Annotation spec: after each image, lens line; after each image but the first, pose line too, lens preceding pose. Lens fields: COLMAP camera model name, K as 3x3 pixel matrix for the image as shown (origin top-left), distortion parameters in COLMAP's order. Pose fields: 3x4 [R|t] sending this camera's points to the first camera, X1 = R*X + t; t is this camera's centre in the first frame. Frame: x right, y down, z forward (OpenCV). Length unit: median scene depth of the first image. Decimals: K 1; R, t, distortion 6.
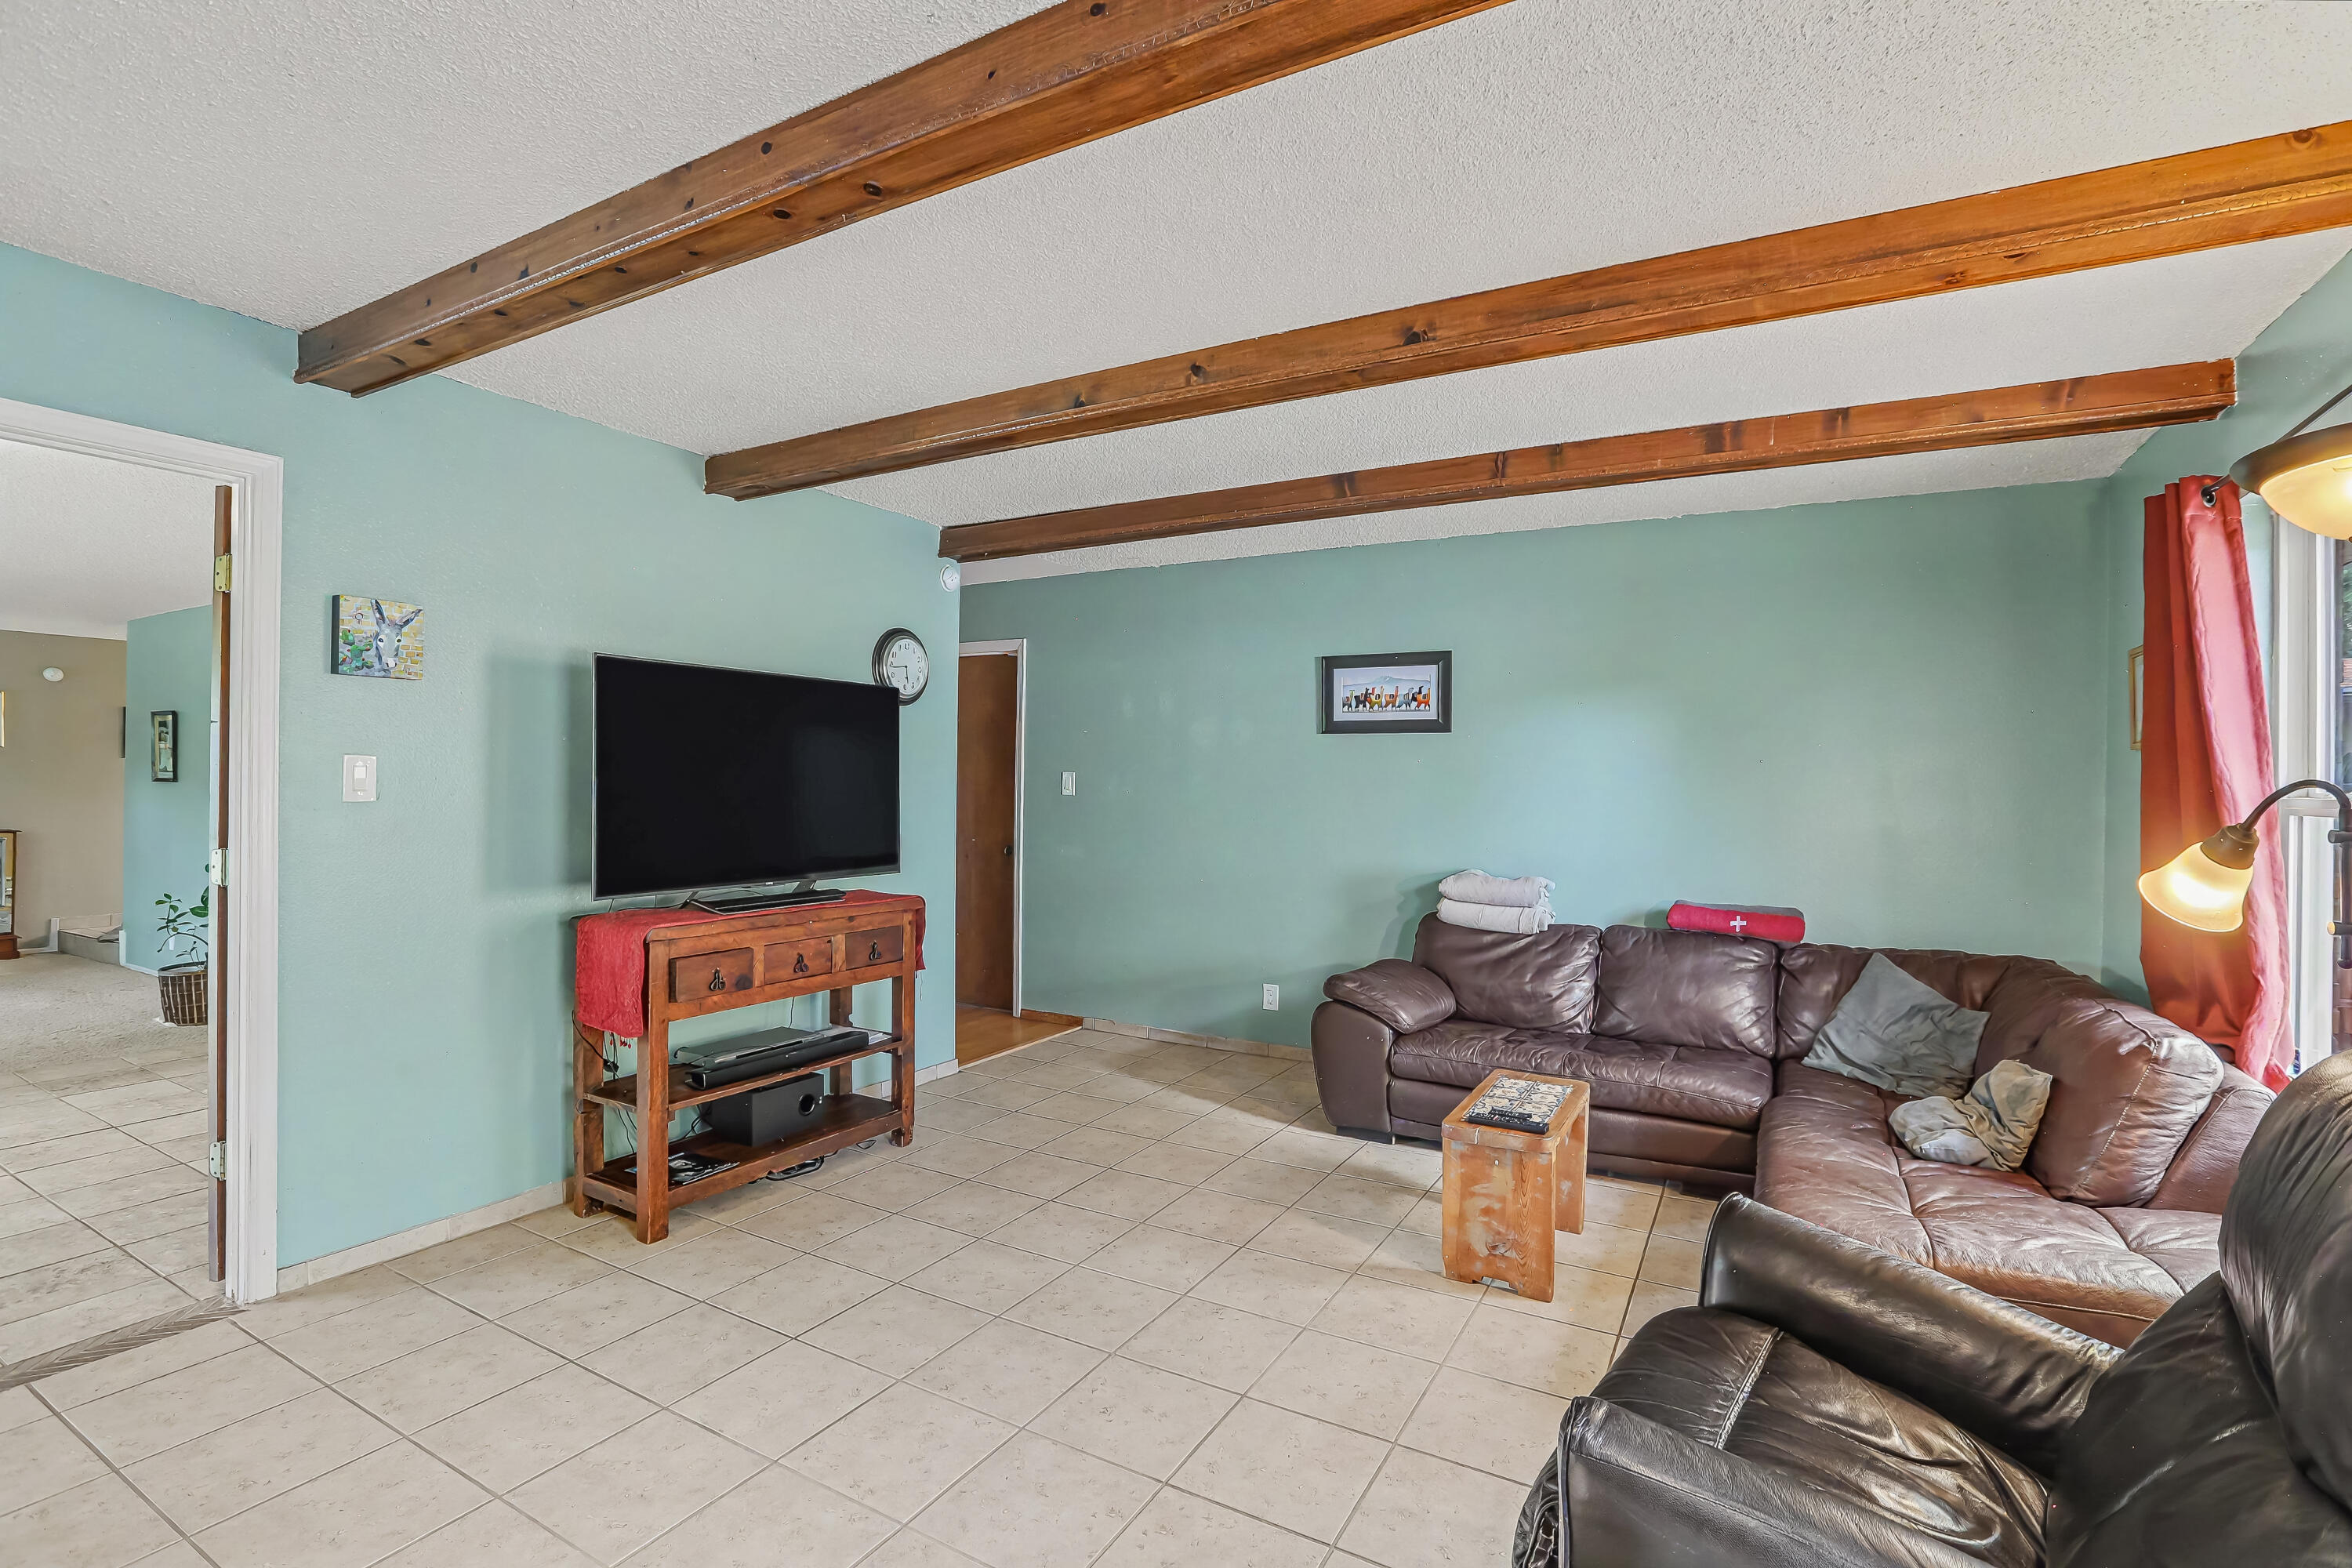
lens RADIAL K [[1081.4, 0, 1194.7], [0, 1081.4, 778.3], [0, 0, 1]] dist [-0.048472, 0.012651]
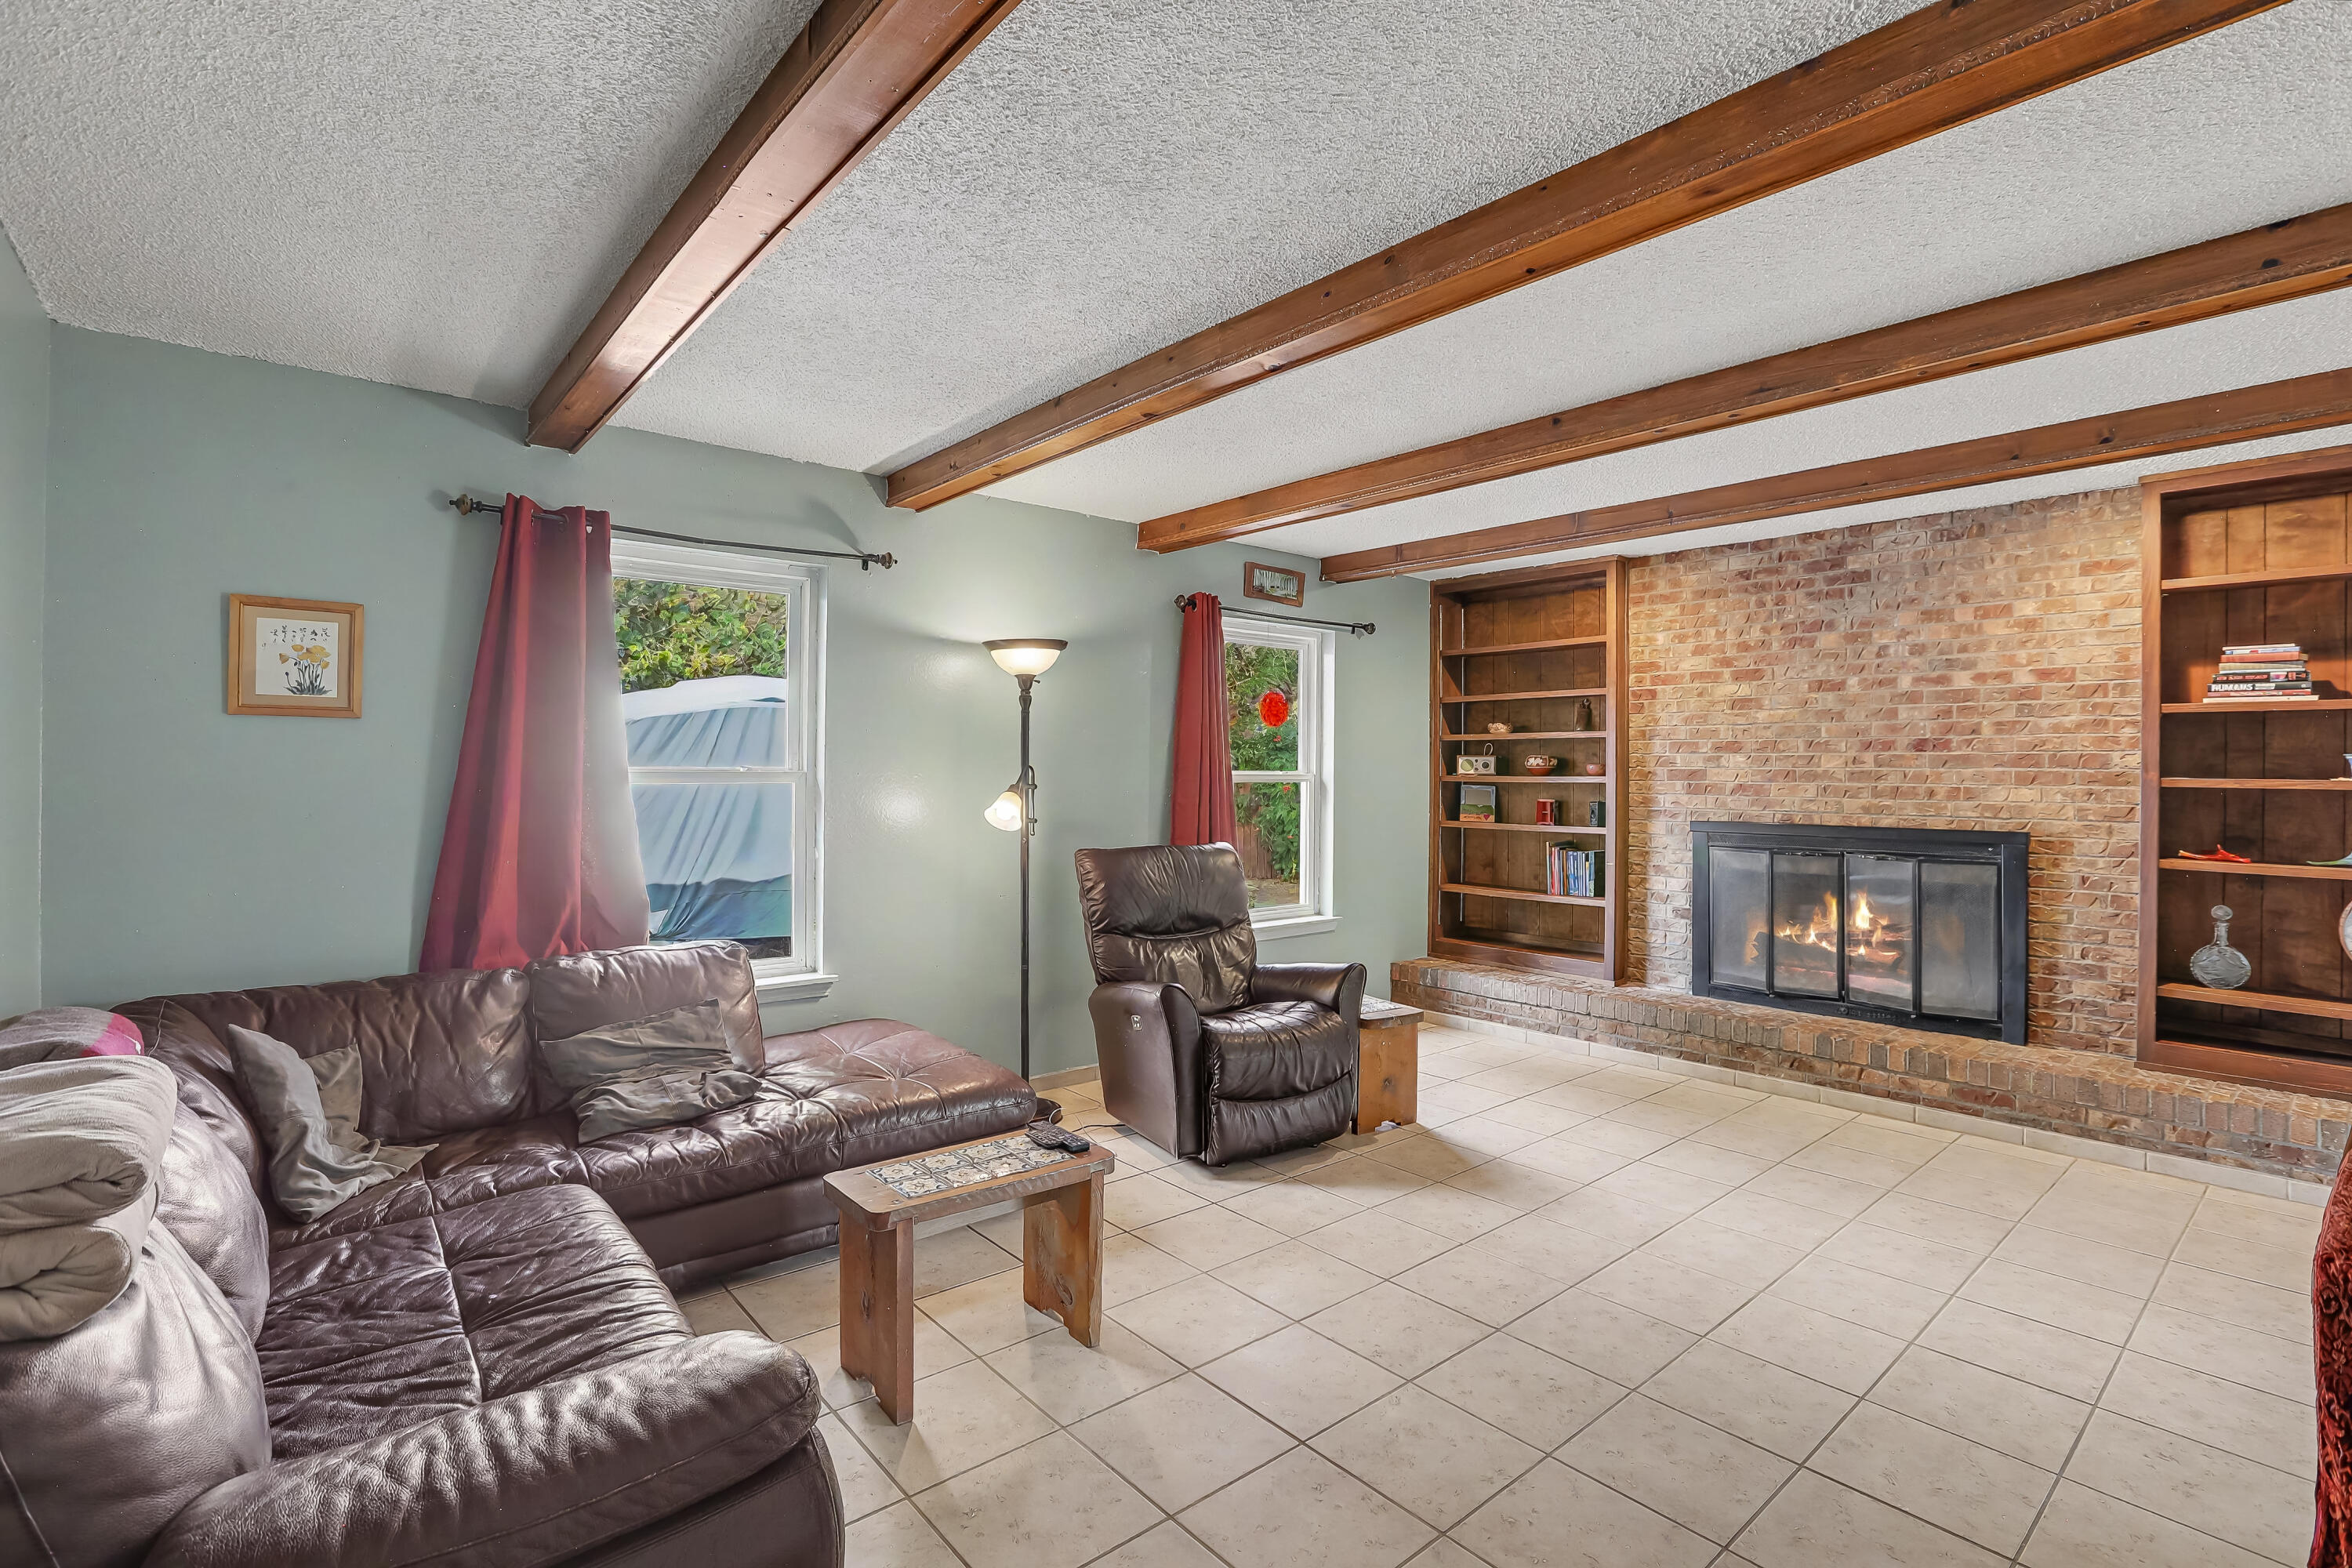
lens RADIAL K [[1081.4, 0, 1194.7], [0, 1081.4, 778.3], [0, 0, 1]] dist [-0.048472, 0.012651]
pose [[-0.937326, -0.017262, 0.348025, -0.093636], [-0.016567, 0.999850, 0.004974, 0.005239], [-0.348059, -0.001104, -0.937472, 1.278130]]
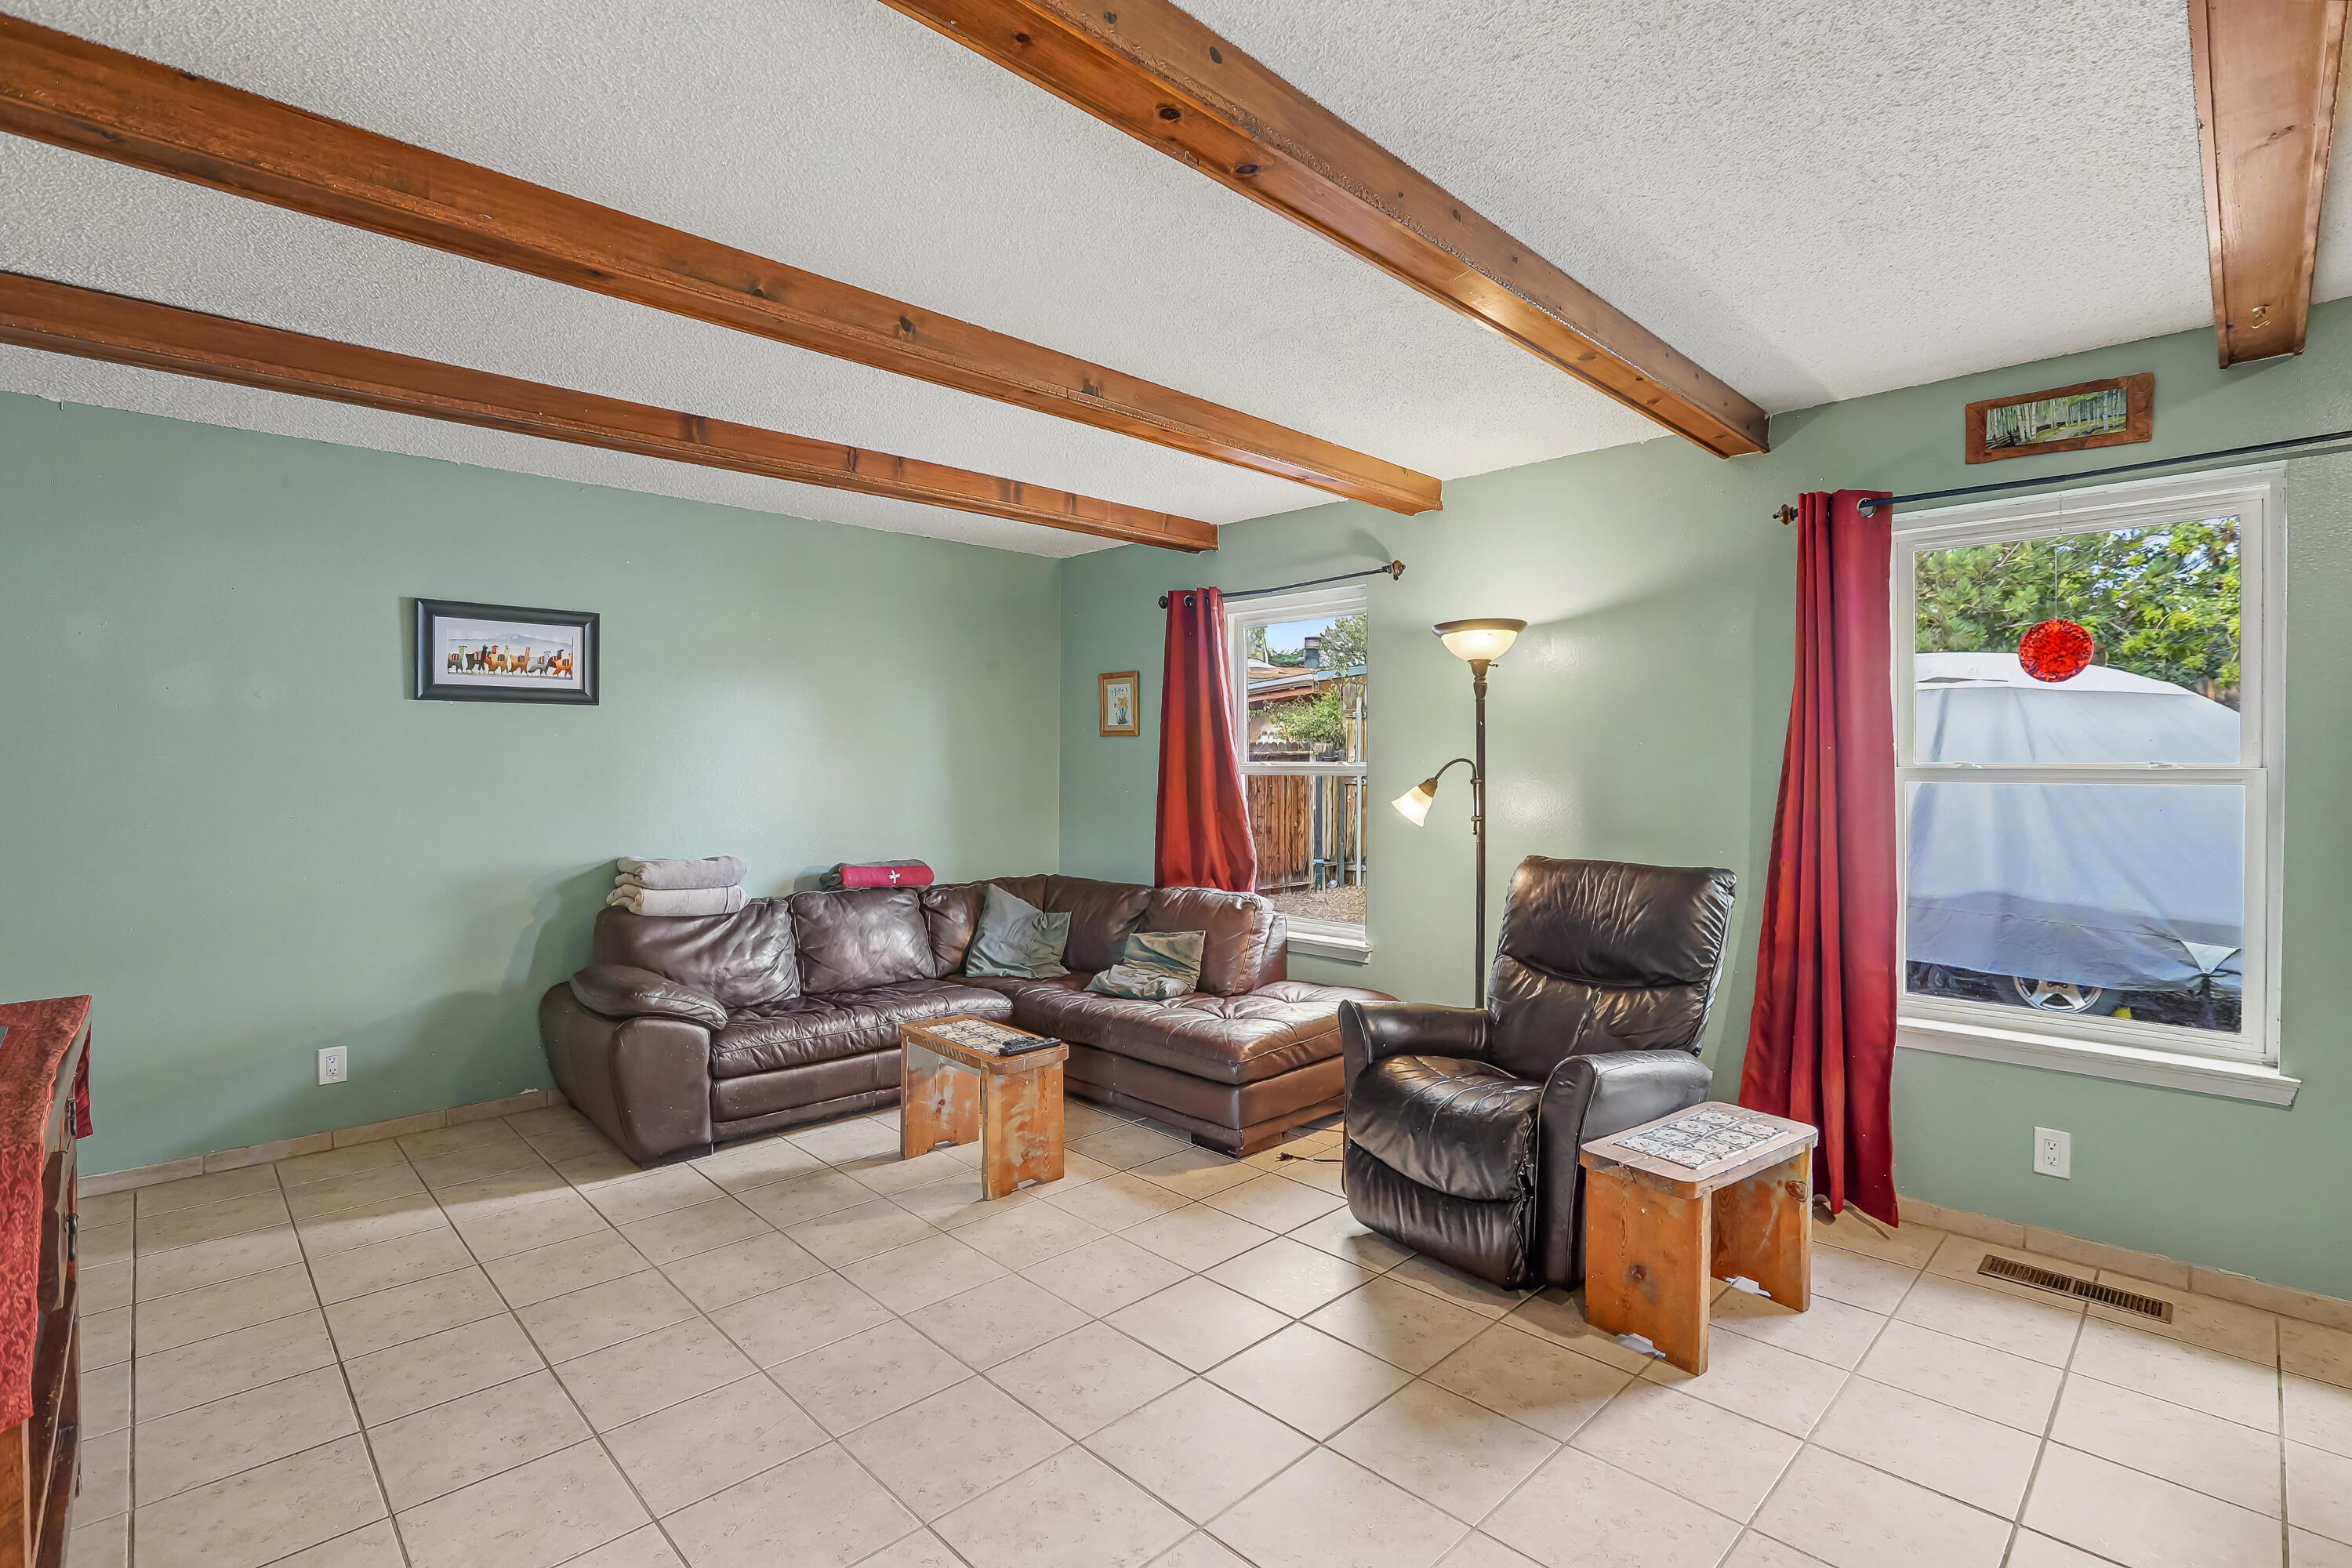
lens RADIAL K [[1091.1, 0, 1180.1], [0, 1091.1, 761.6], [0, 0, 1]] dist [-0.072567, 0.034546]
pose [[0.279870, -0.012339, 0.959959, -0.573901], [0.000597, 0.999919, 0.012678, -0.008439], [-0.960038, -0.002975, 0.279854, 0.351218]]
